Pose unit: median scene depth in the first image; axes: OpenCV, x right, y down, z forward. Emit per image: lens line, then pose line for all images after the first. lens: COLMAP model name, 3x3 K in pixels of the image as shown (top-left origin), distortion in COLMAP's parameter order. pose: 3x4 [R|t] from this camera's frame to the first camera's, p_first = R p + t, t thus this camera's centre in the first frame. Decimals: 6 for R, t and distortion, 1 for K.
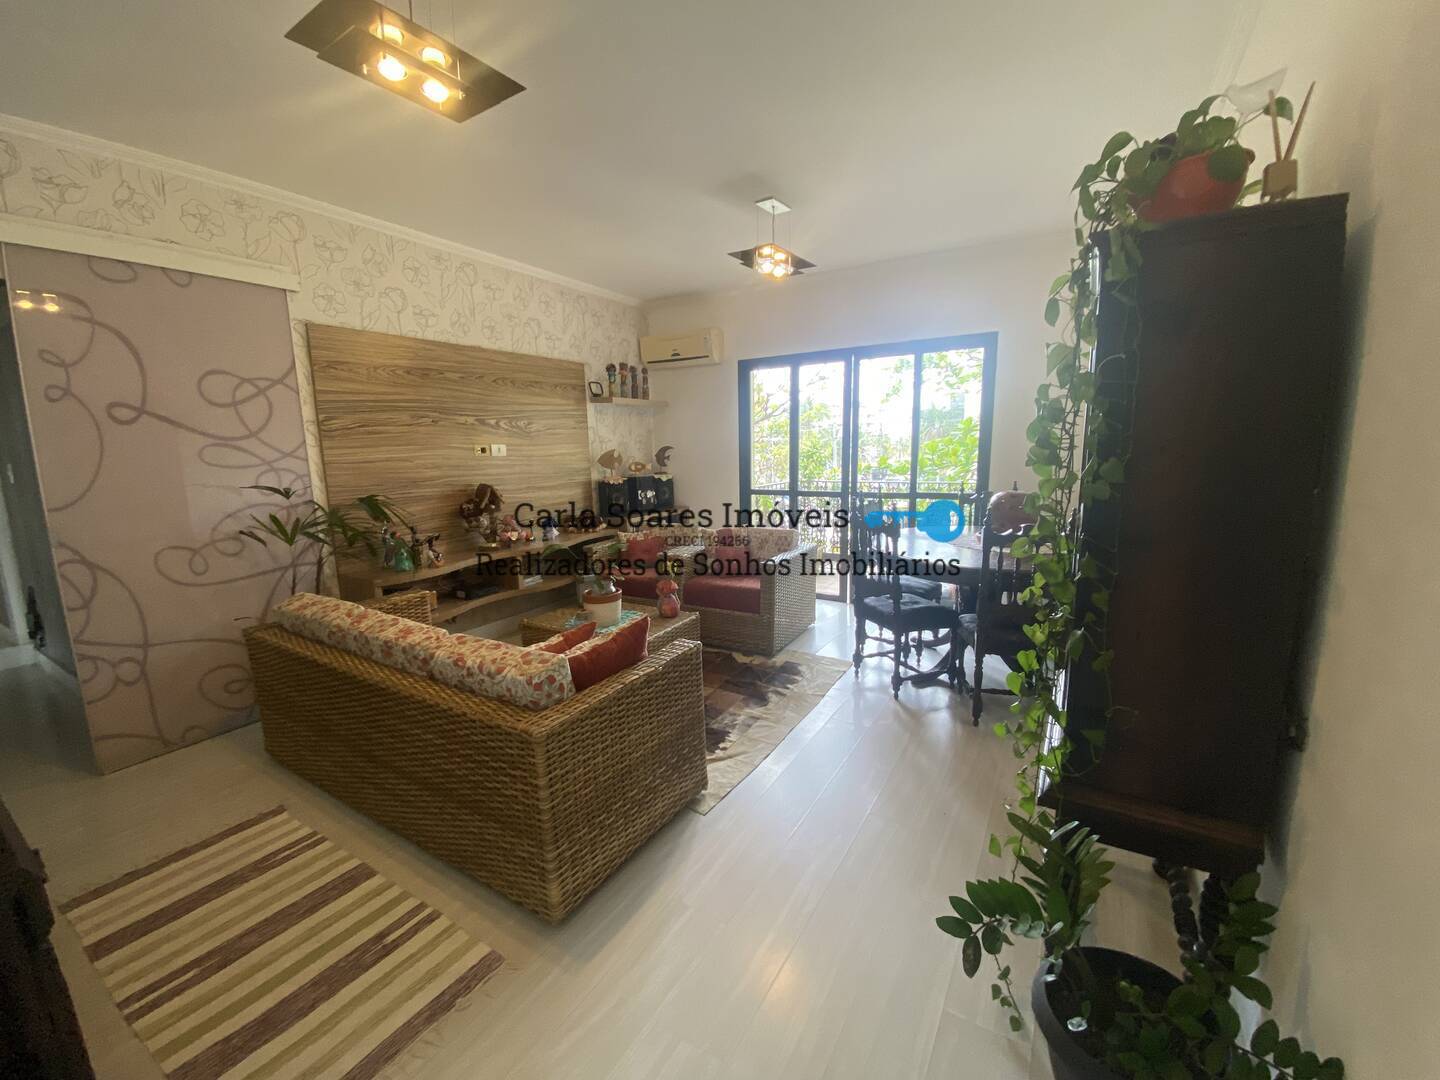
lens RADIAL K [[582.0, 0, 720.0], [0, 582.0, 540.0], [0, 0, 1]] dist [0.018390, -0.019530]
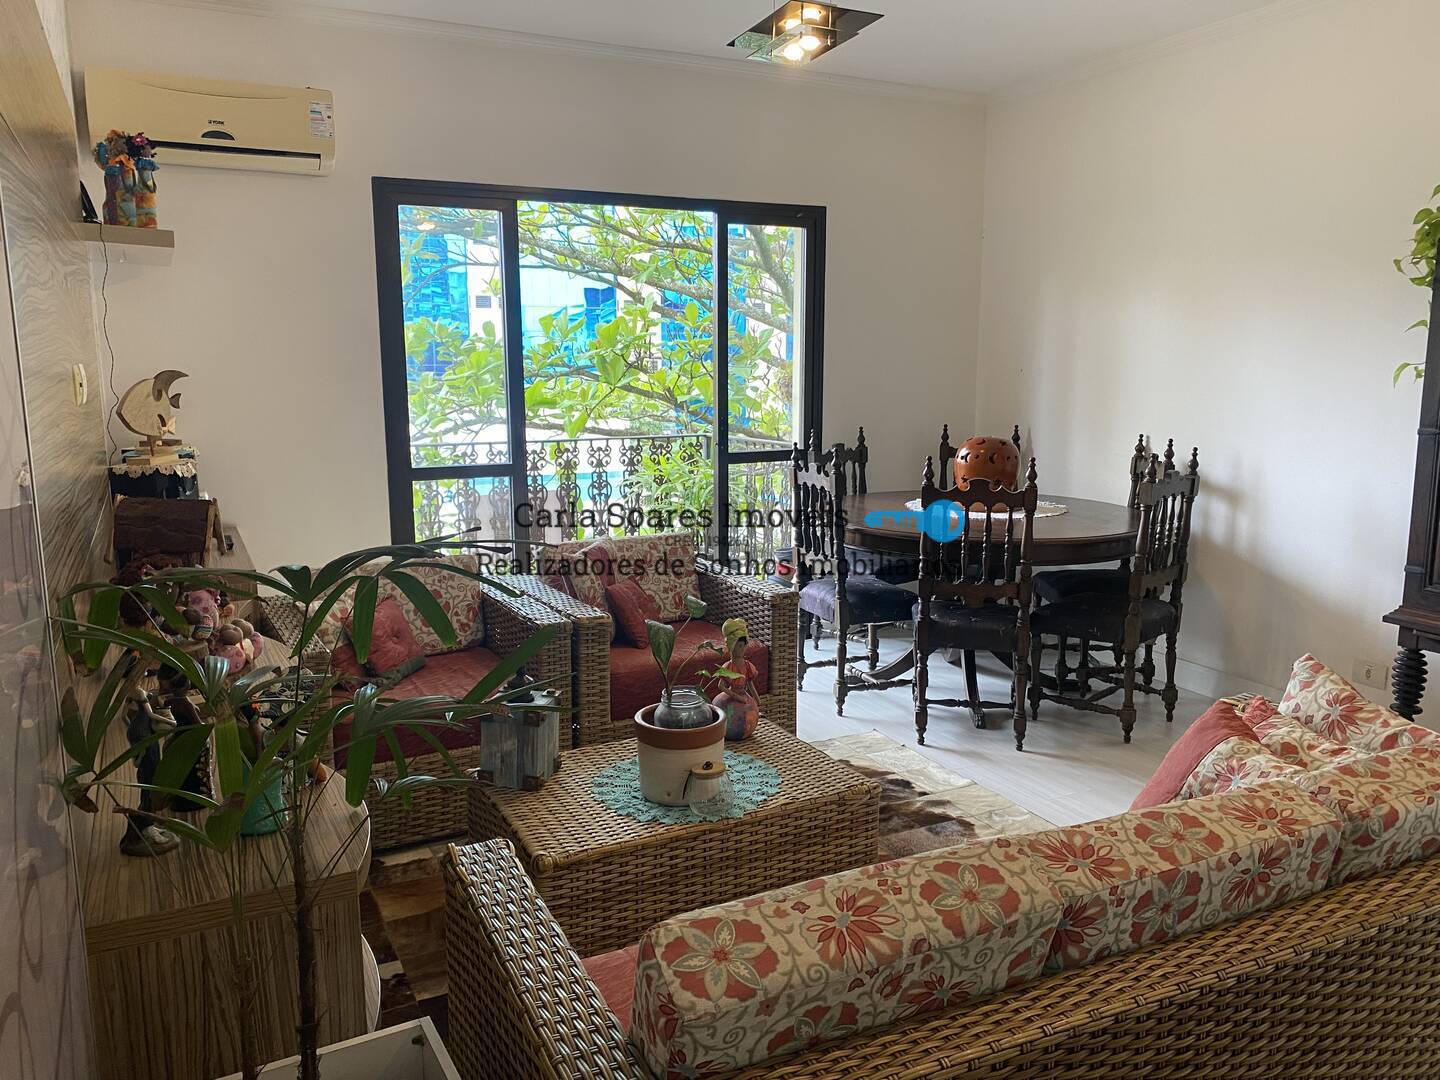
lens RADIAL K [[1081.3, 0, 714.9], [0, 1081.3, 528.8], [0, 0, 1]] dist [0.098246, -0.159156]
pose [[0.538490, -0.109097, 0.835540, -1.419299], [0.134333, 0.990016, 0.042692, -0.123283], [-0.831856, 0.089251, 0.547769, 0.935067]]
